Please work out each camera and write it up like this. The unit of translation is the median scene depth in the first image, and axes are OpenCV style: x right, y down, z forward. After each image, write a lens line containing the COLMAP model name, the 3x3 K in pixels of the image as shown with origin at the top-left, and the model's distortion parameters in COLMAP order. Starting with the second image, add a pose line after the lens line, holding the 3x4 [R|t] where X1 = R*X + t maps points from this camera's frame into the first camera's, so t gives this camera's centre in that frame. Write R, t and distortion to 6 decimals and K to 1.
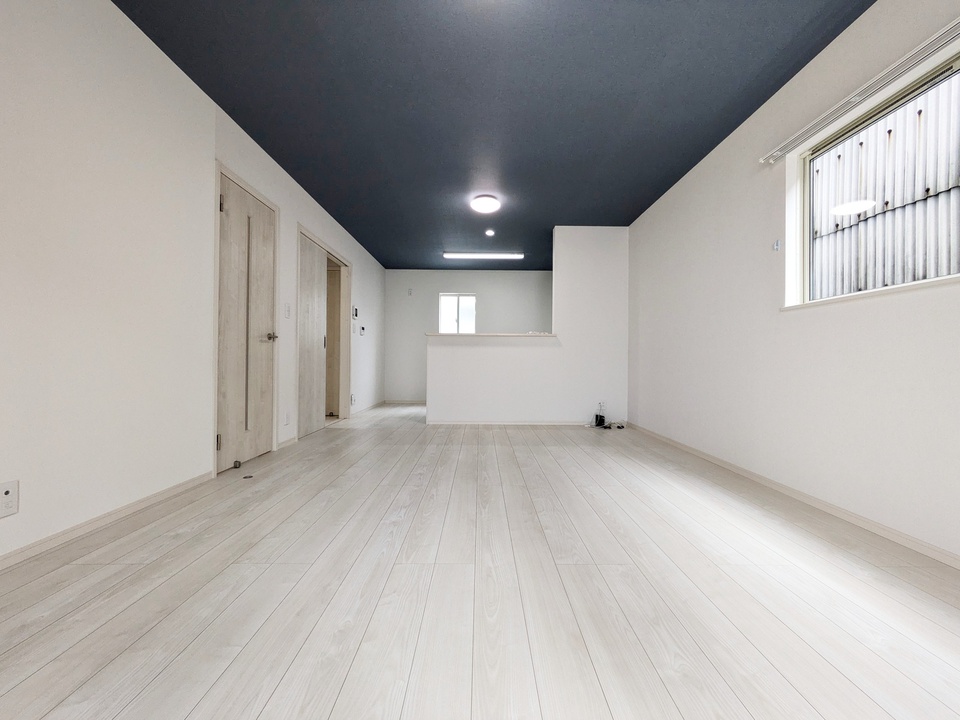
lens RADIAL K [[377.4, 0, 483.5], [0, 377.4, 360.7], [0, 0, 1]] dist [0.000928, 0.000398]
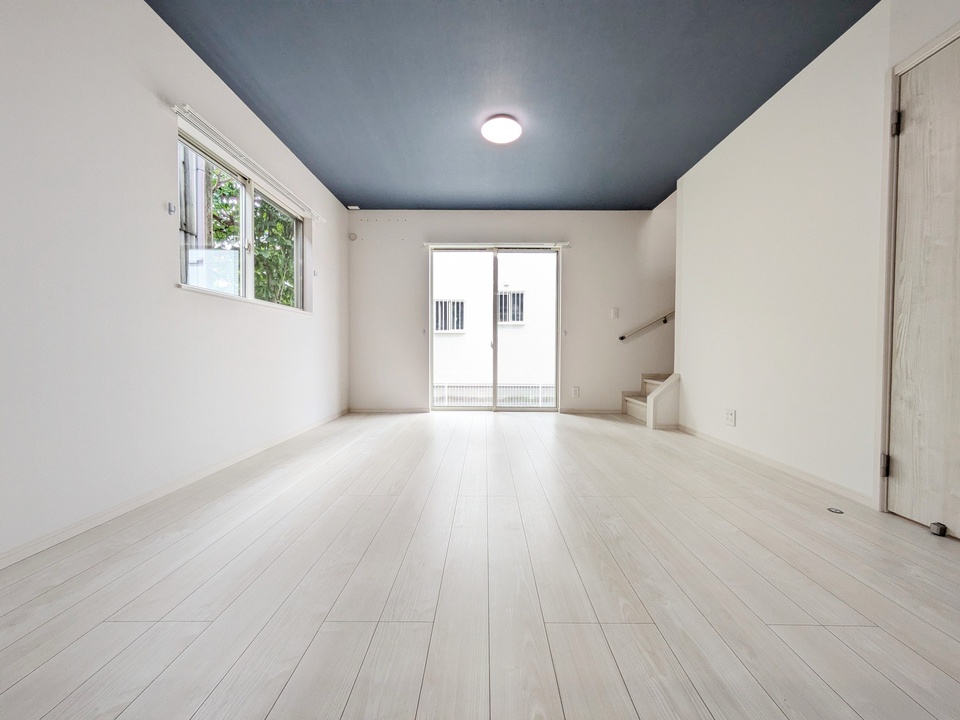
lens RADIAL K [[377.4, 0, 483.5], [0, 377.4, 360.7], [0, 0, 1]] dist [0.000928, 0.000398]
pose [[-0.999871, -0.010994, 0.011682, 0.036666], [-0.010728, 0.999687, 0.022610, 0.009239], [-0.011927, 0.022482, -0.999676, 1.359911]]
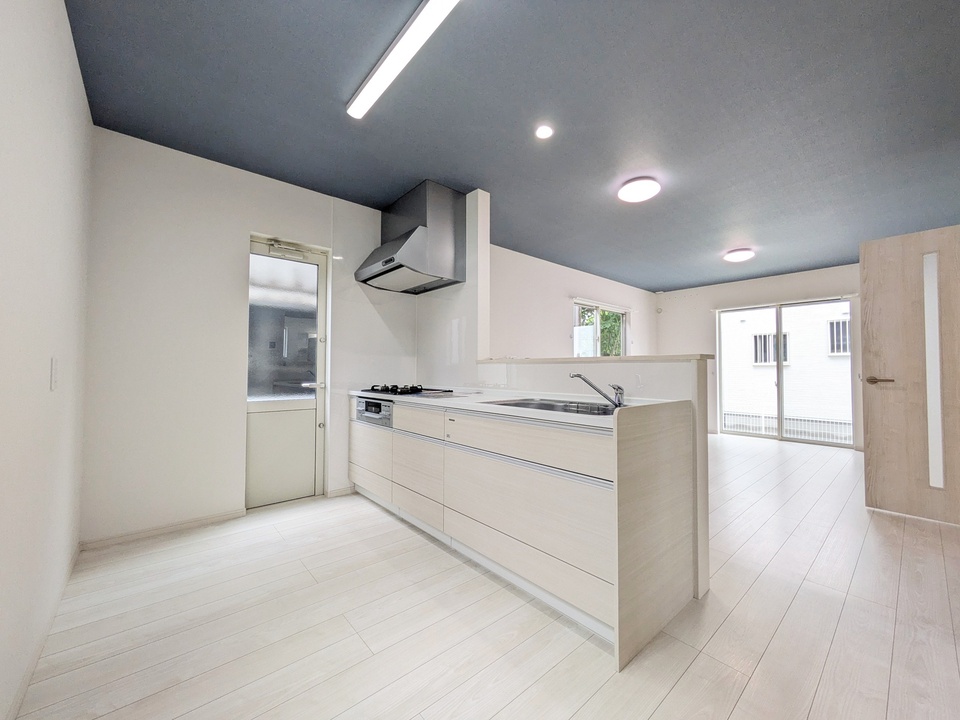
lens RADIAL K [[377.4, 0, 483.5], [0, 377.4, 360.7], [0, 0, 1]] dist [0.000928, 0.000398]
pose [[-0.649627, 0.005044, 0.760237, -0.435099], [-0.012508, 0.999772, -0.017321, -0.083816], [-0.760150, -0.020761, -0.649415, 2.092987]]
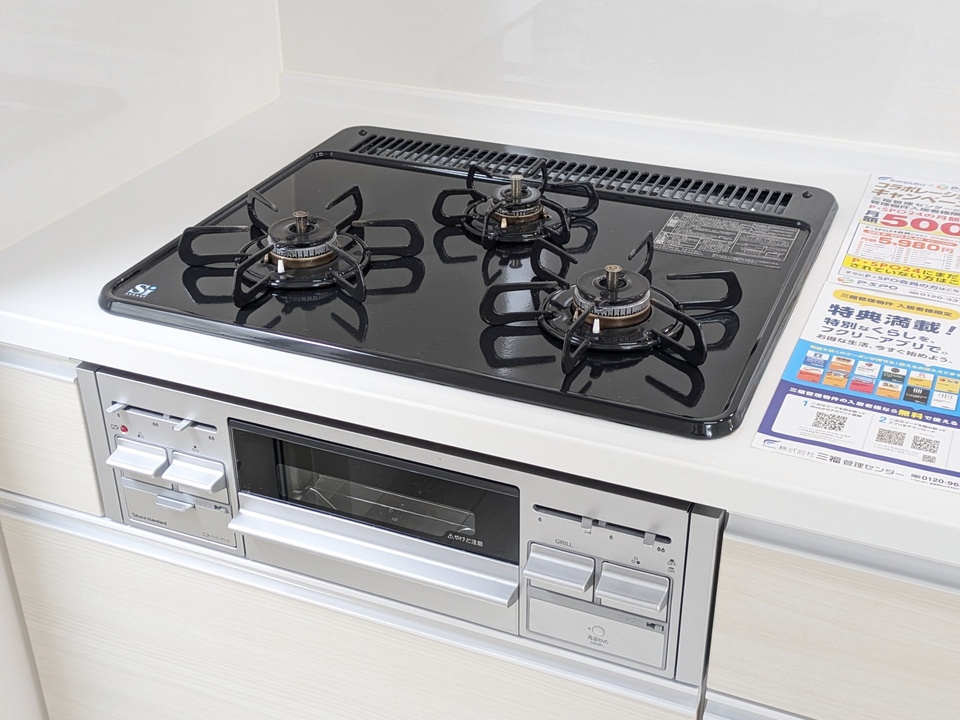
lens RADIAL K [[1231.8, 0, 480.0], [0, 1231.8, 360.0], [0, 0, 1]] dist [0.026313, 0.019366]
pose [[-0.916794, -0.203969, 0.343345, 0.273522], [-0.004498, 0.864955, 0.501829, -0.186679], [-0.399335, 0.458530, -0.793903, 1.953090]]
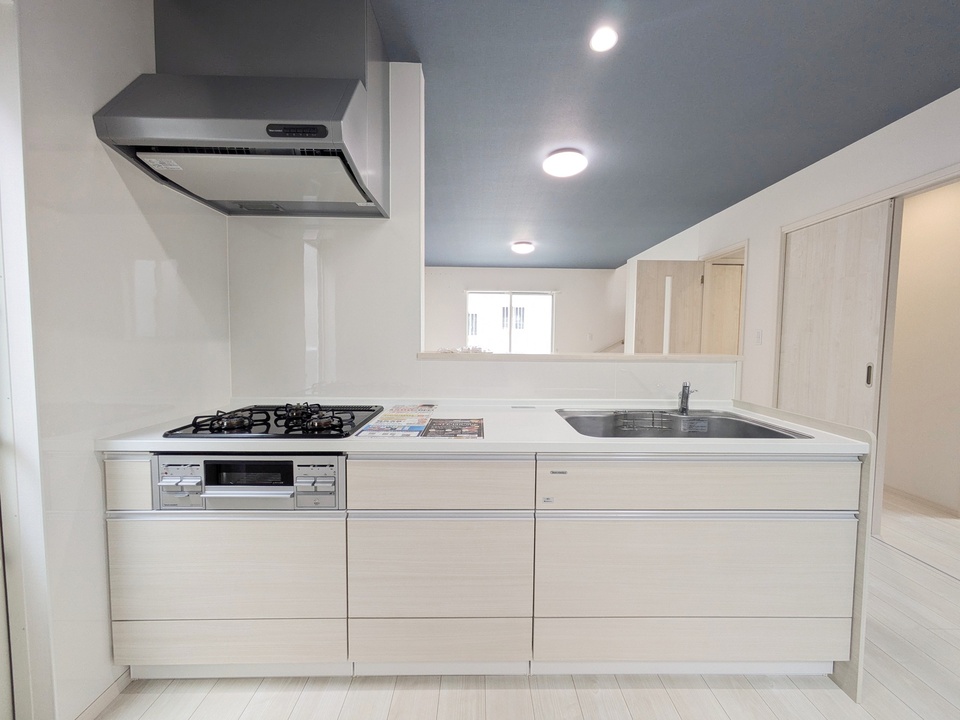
lens RADIAL K [[383.0, 0, 480.0], [0, 383.0, 360.0], [0, 0, 1]] dist [0.000854, 0.000130]
pose [[-0.999775, -0.020962, -0.003195, 0.184229], [-0.021108, 0.998221, 0.055760, -0.125153], [0.002021, 0.055815, -0.998439, 2.087198]]
